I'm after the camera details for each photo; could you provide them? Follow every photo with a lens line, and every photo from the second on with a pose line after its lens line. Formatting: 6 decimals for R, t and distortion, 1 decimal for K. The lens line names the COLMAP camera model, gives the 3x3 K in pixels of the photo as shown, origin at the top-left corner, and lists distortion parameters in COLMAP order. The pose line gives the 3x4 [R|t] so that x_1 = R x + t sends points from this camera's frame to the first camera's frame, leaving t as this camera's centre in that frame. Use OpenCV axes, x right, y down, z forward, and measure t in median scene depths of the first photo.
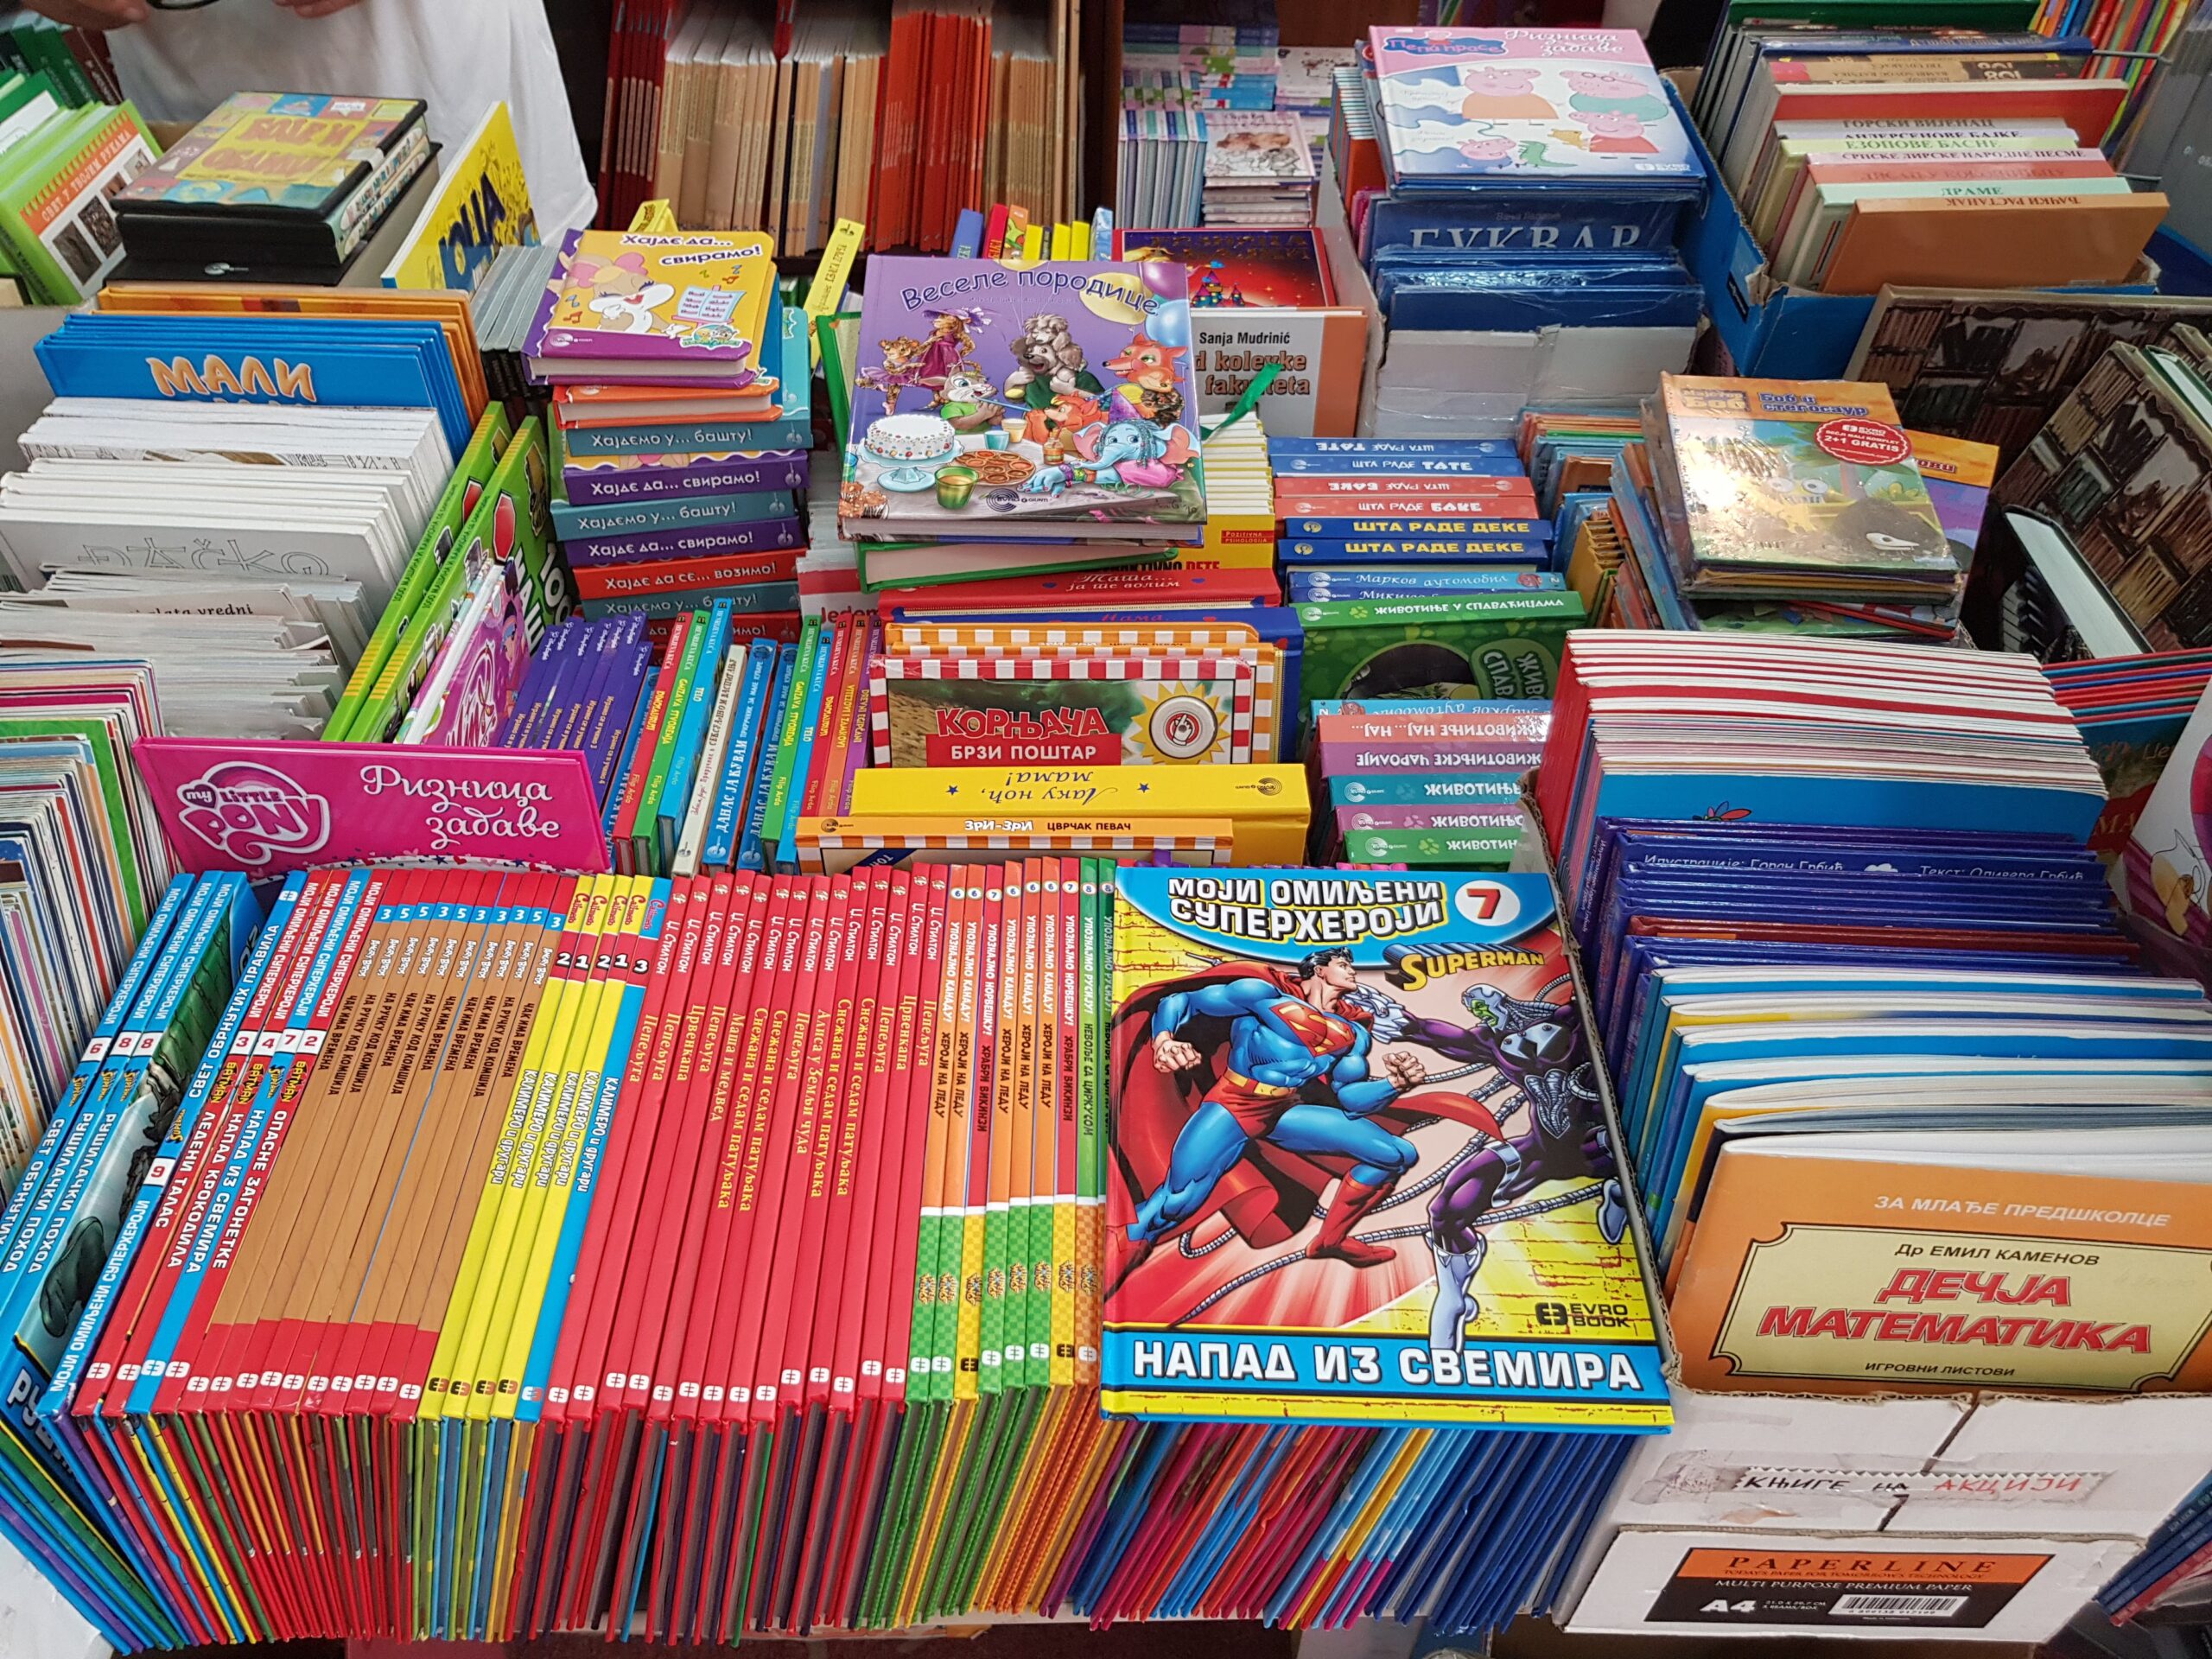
lens RADIAL K [[1733.9, 0, 1112.8], [0, 1733.9, 833.8], [0, 0, 1]] dist [0.061867, -0.123513]
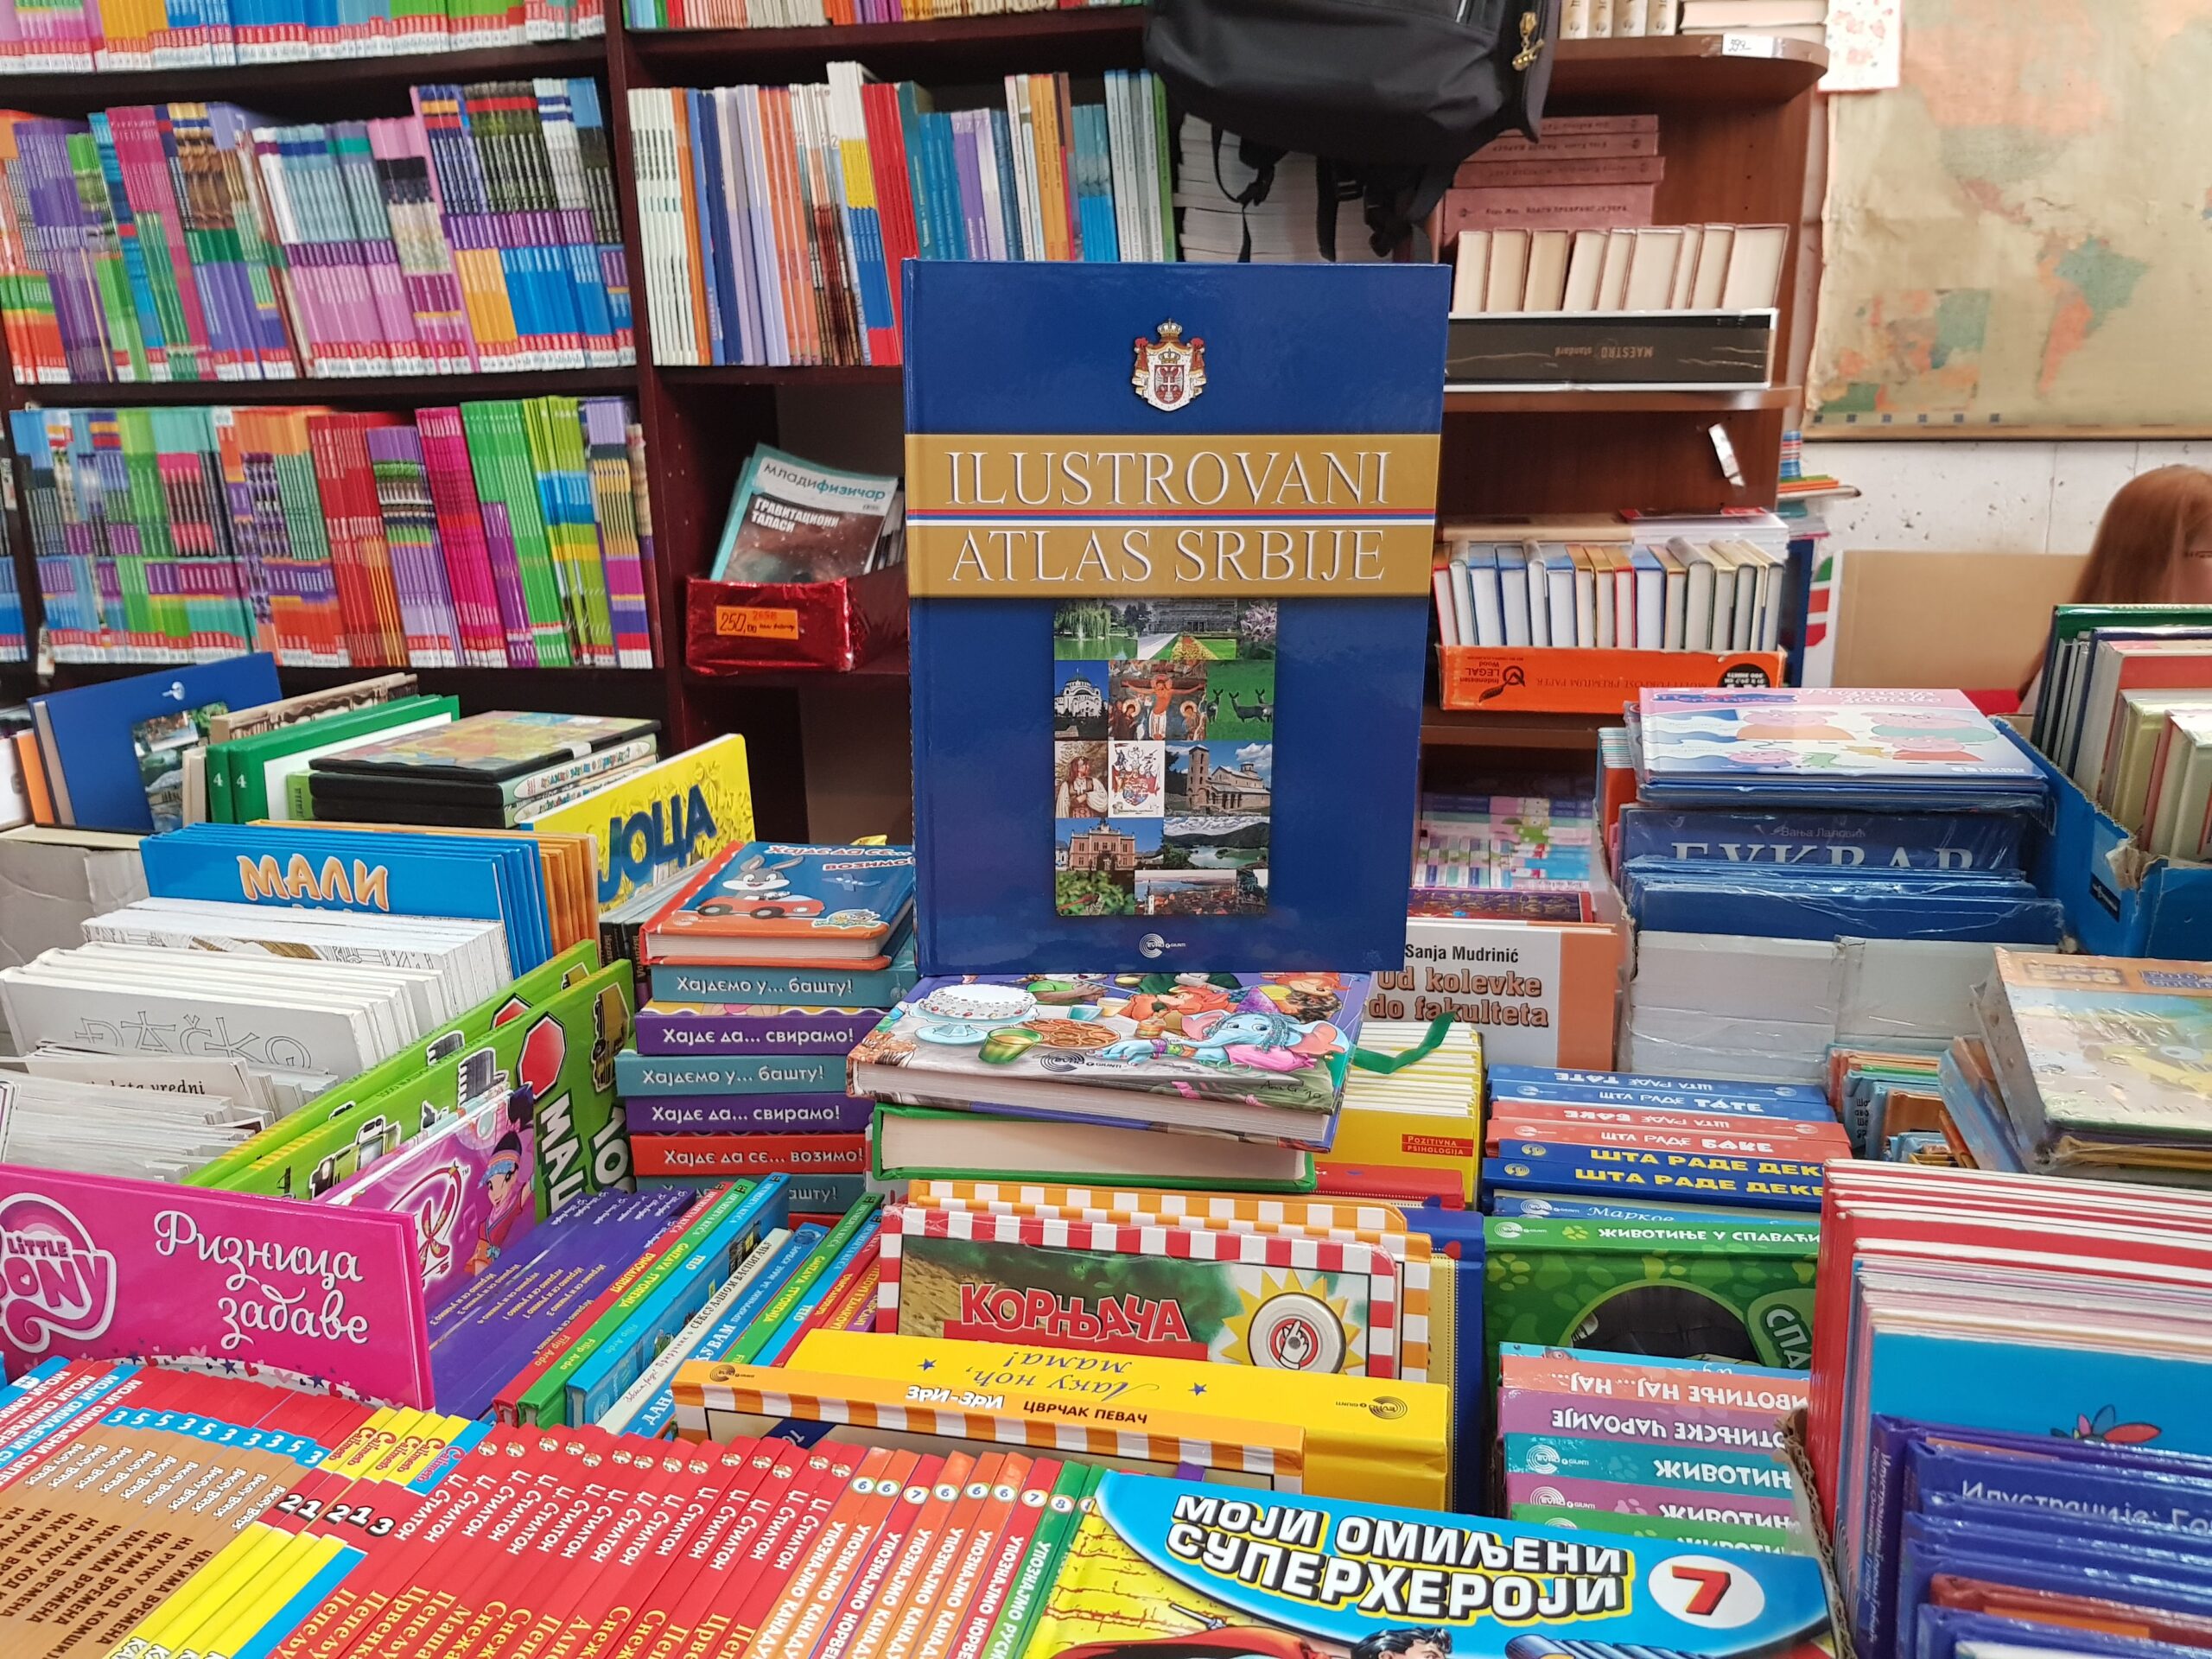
lens RADIAL K [[1733.9, 0, 1103.9], [0, 1733.9, 820.2], [0, 0, 1]] dist [0.061867, -0.123513]
pose [[0.971079, 0.017910, -0.238085, 0.130137], [-0.132863, 0.869061, -0.476529, 0.101837], [0.198376, 0.494380, 0.846307, 0.285232]]
